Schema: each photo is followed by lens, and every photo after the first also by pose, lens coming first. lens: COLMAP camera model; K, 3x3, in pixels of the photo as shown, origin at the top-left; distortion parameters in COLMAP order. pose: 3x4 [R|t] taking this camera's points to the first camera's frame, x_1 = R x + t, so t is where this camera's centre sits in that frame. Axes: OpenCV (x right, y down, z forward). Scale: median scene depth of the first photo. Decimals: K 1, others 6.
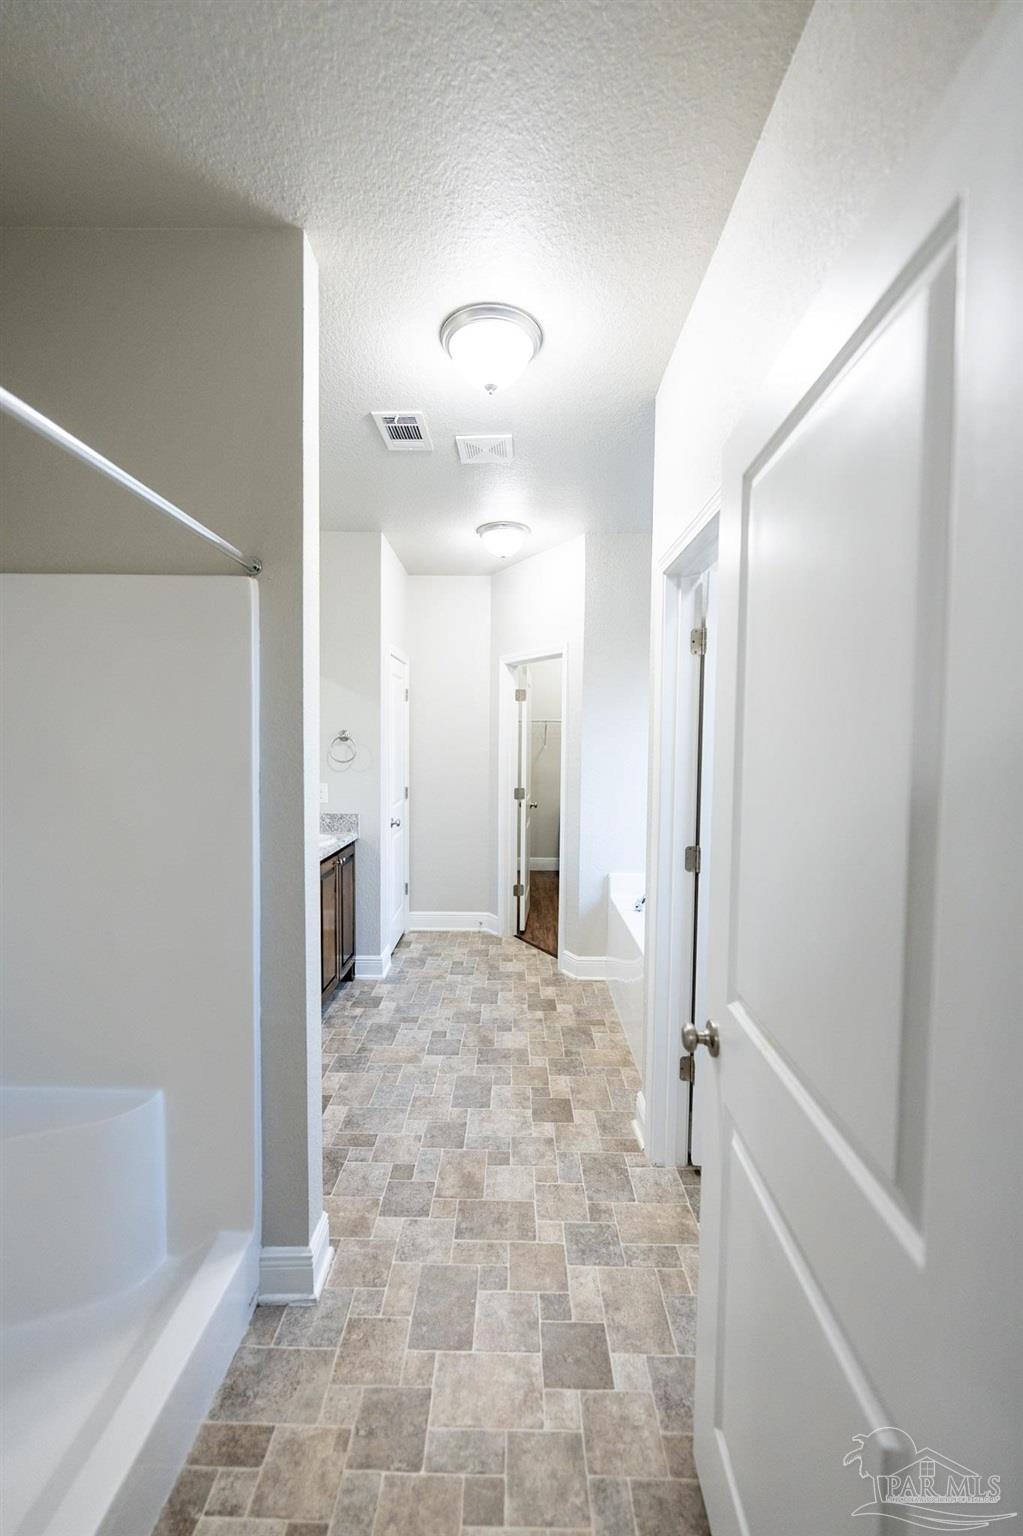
lens RADIAL K [[621.7, 0, 505.6], [0, 621.7, 769.0], [0, 0, 1]] dist [-0.001820, -0.000411]
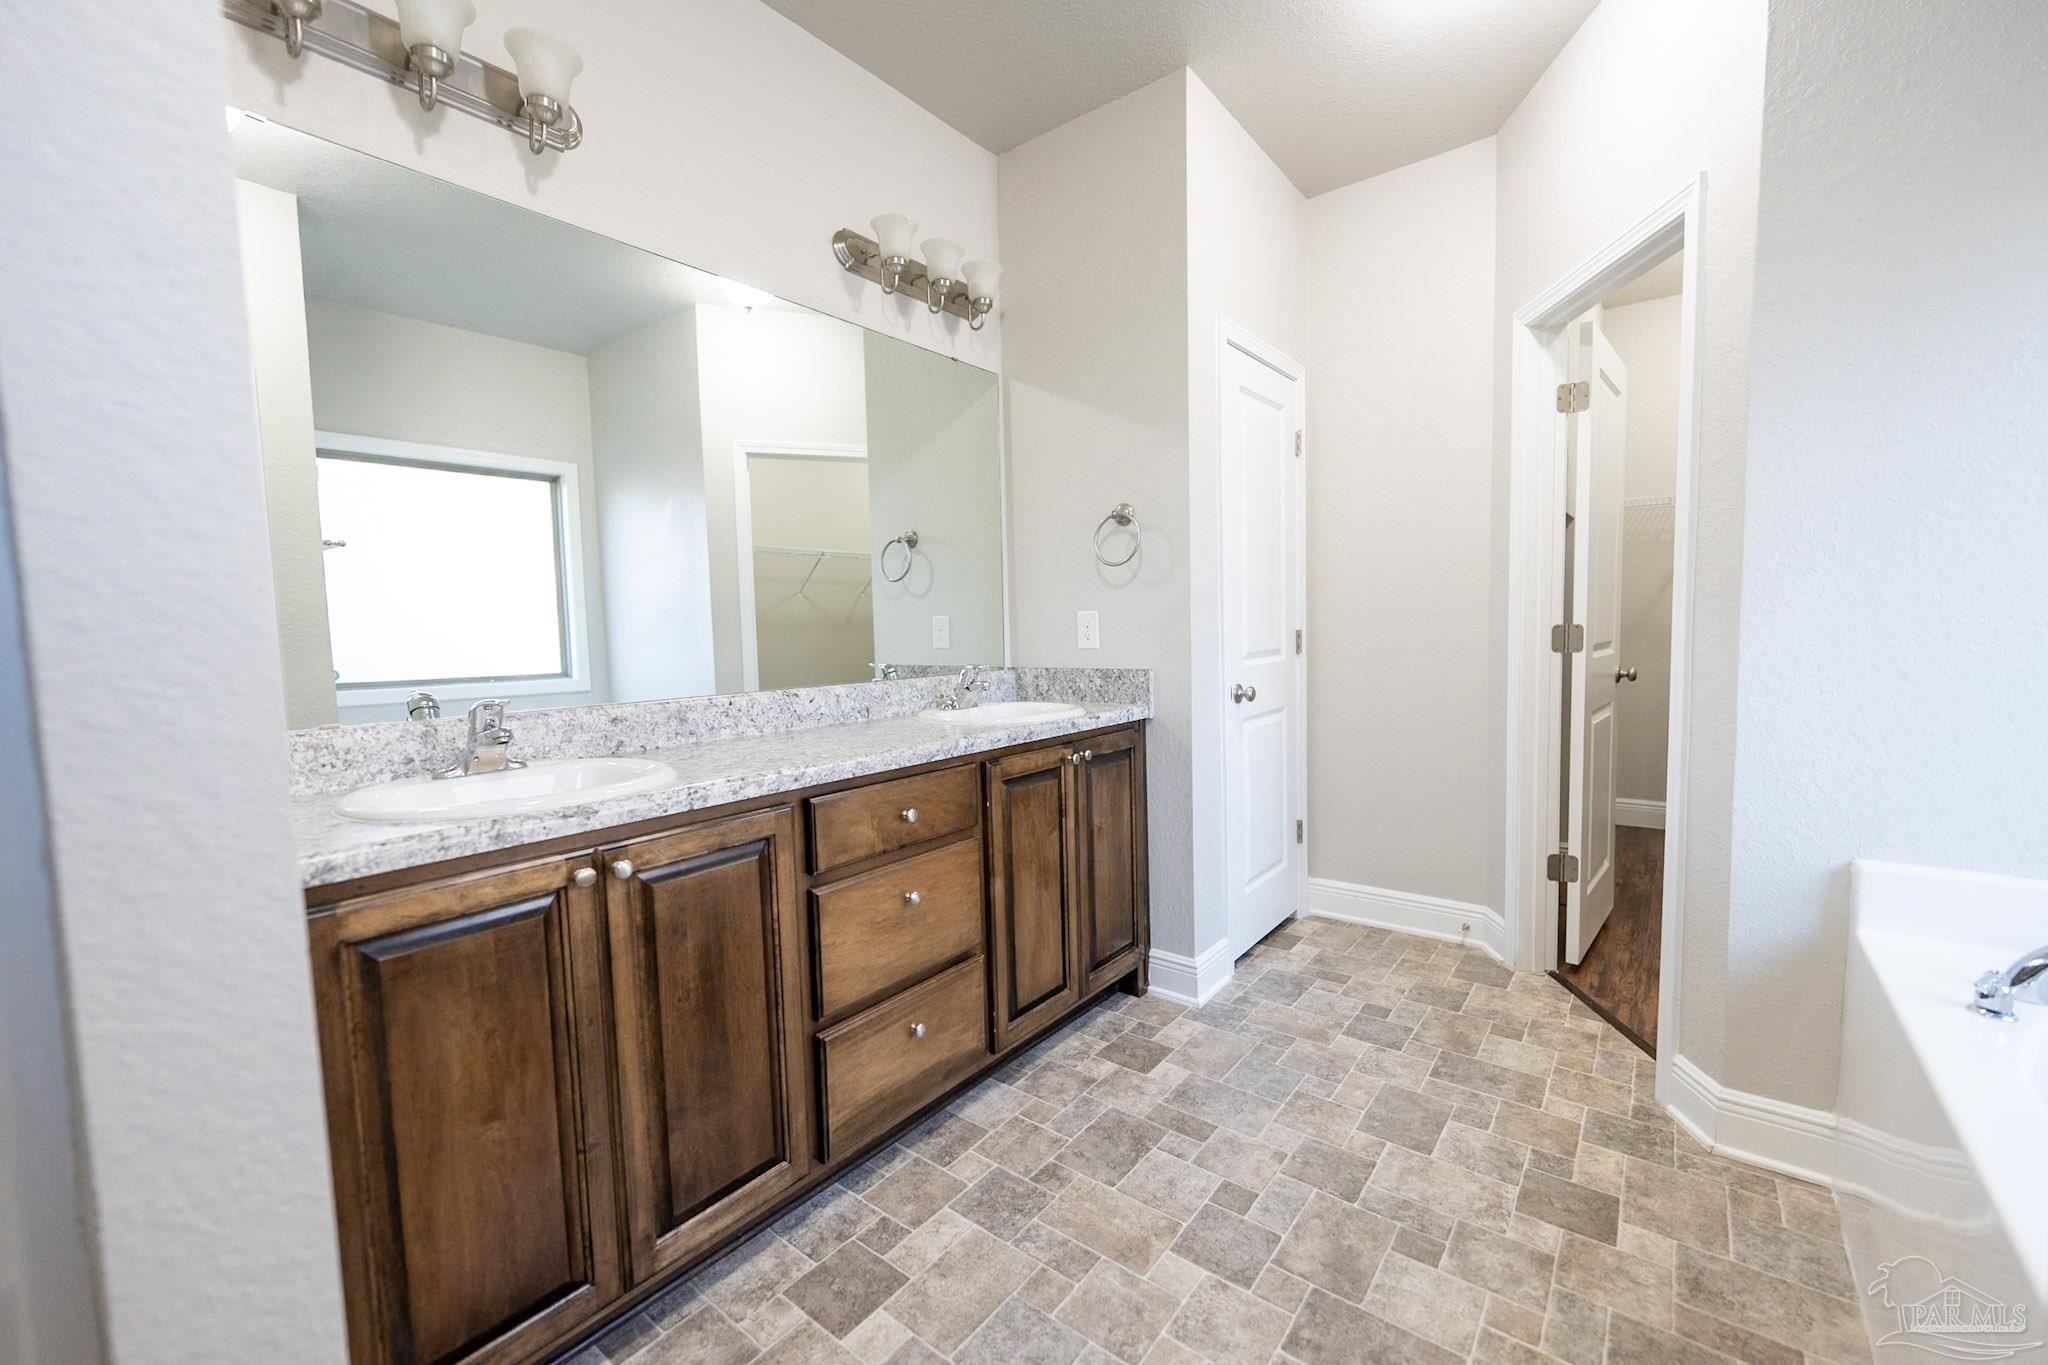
lens RADIAL K [[829.0, 0, 1010.7], [0, 829.0, 680.8], [0, 0, 1]] dist [-0.001820, -0.000411]
pose [[0.789085, 0.015000, -0.614101, 0.081801], [0.002840, 0.999602, 0.028065, 0.060660], [0.614278, -0.023890, 0.788728, 0.392179]]
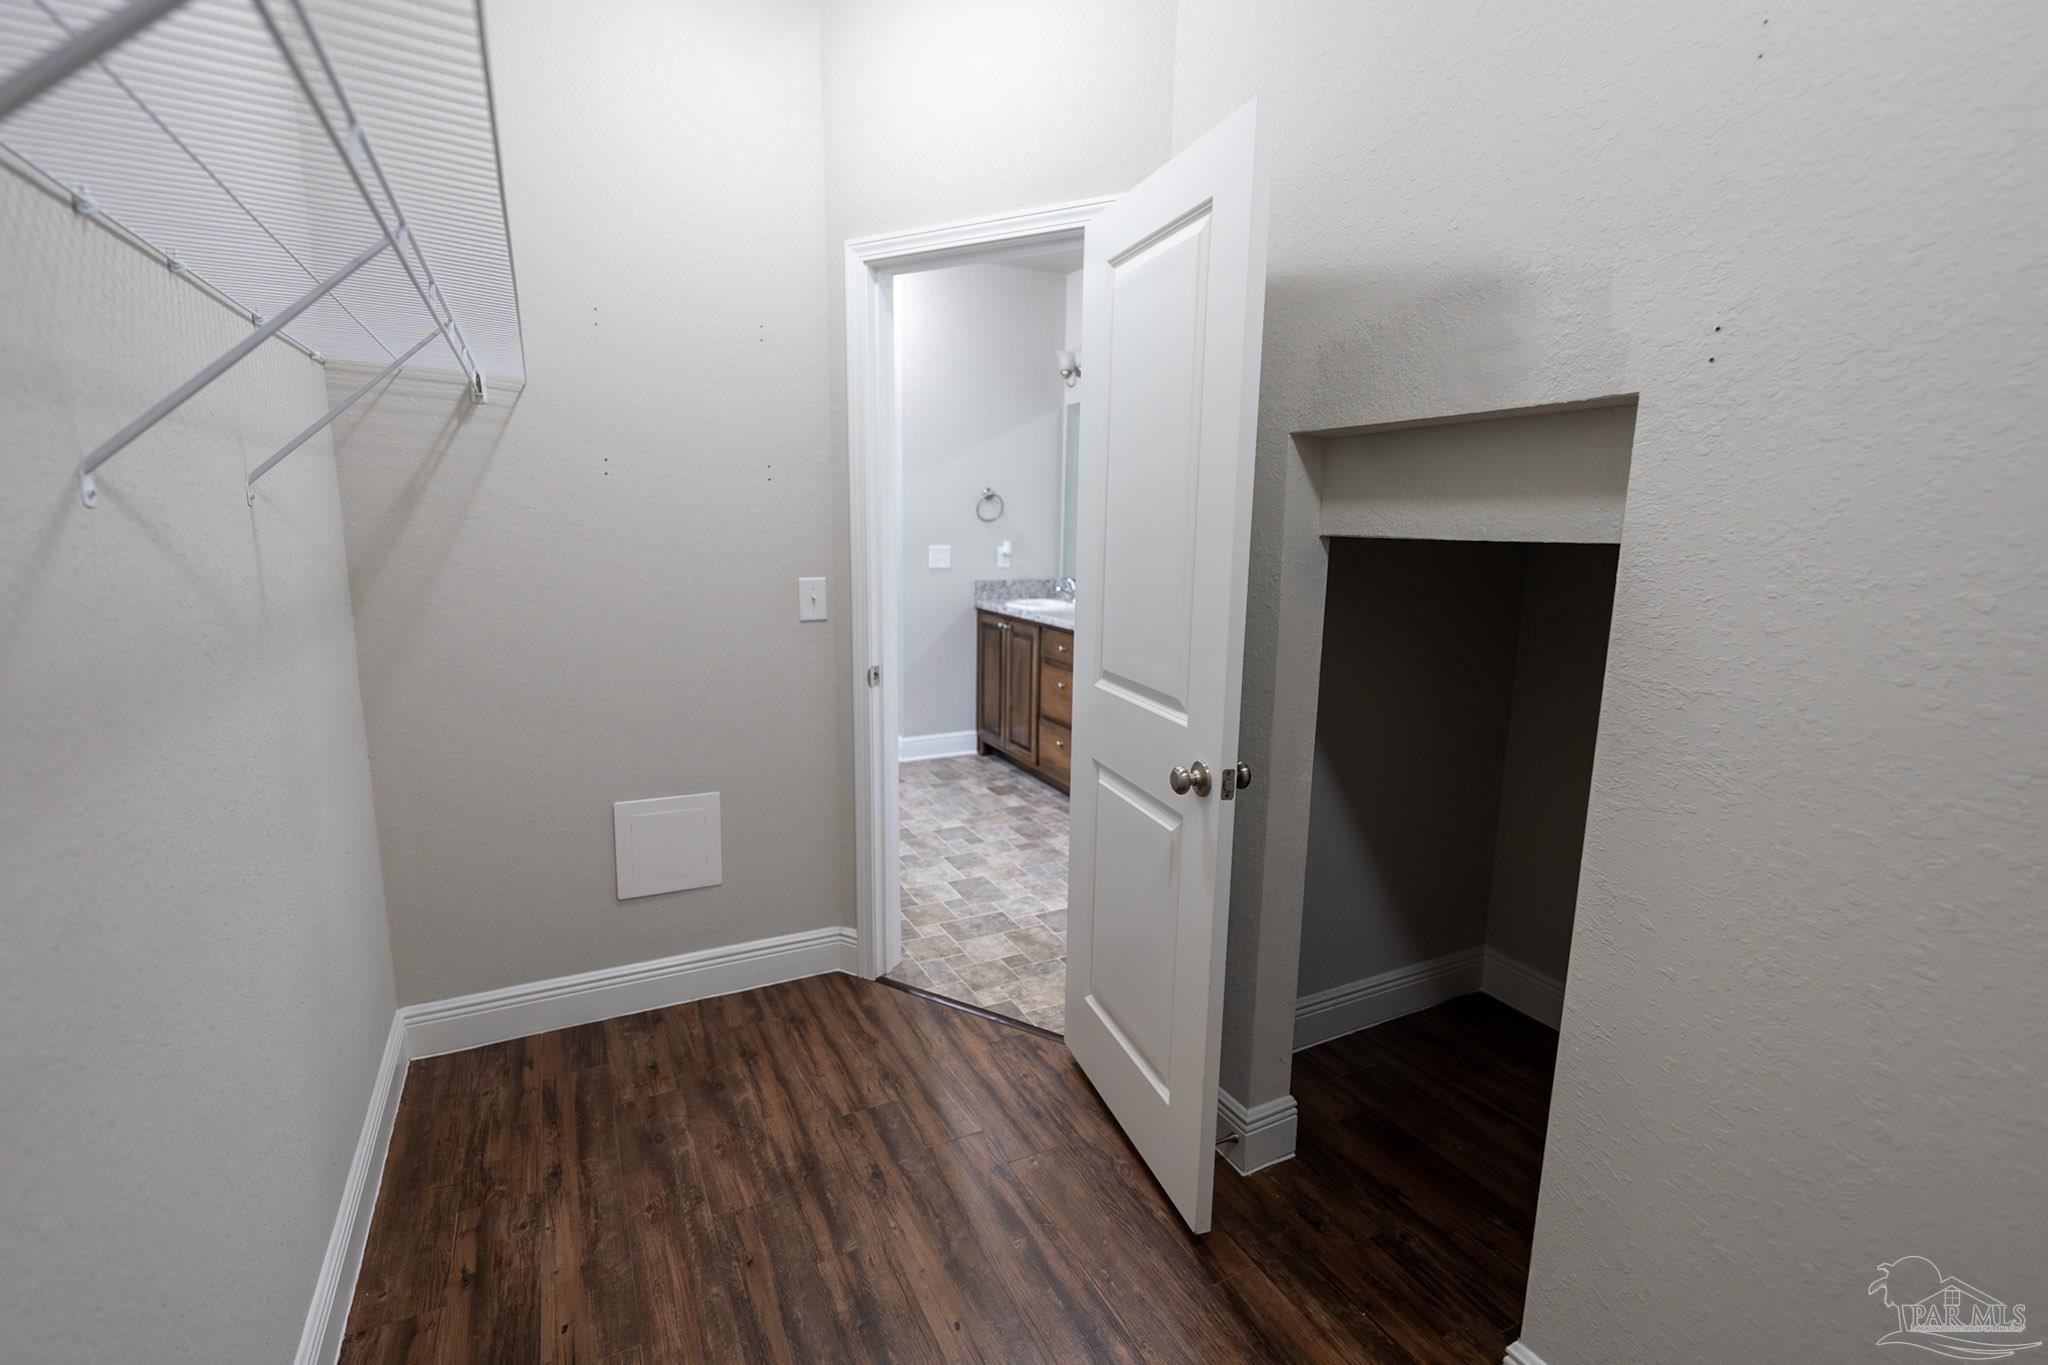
lens RADIAL K [[829.0, 0, 1019.6], [0, 829.0, 676.9], [0, 0, 1]] dist [-0.001820, -0.000411]
pose [[-0.871057, 0.047339, -0.488896, 0.514874], [-0.064226, 0.975822, 0.208918, -0.111583], [0.486966, 0.213379, -0.846956, 2.618633]]
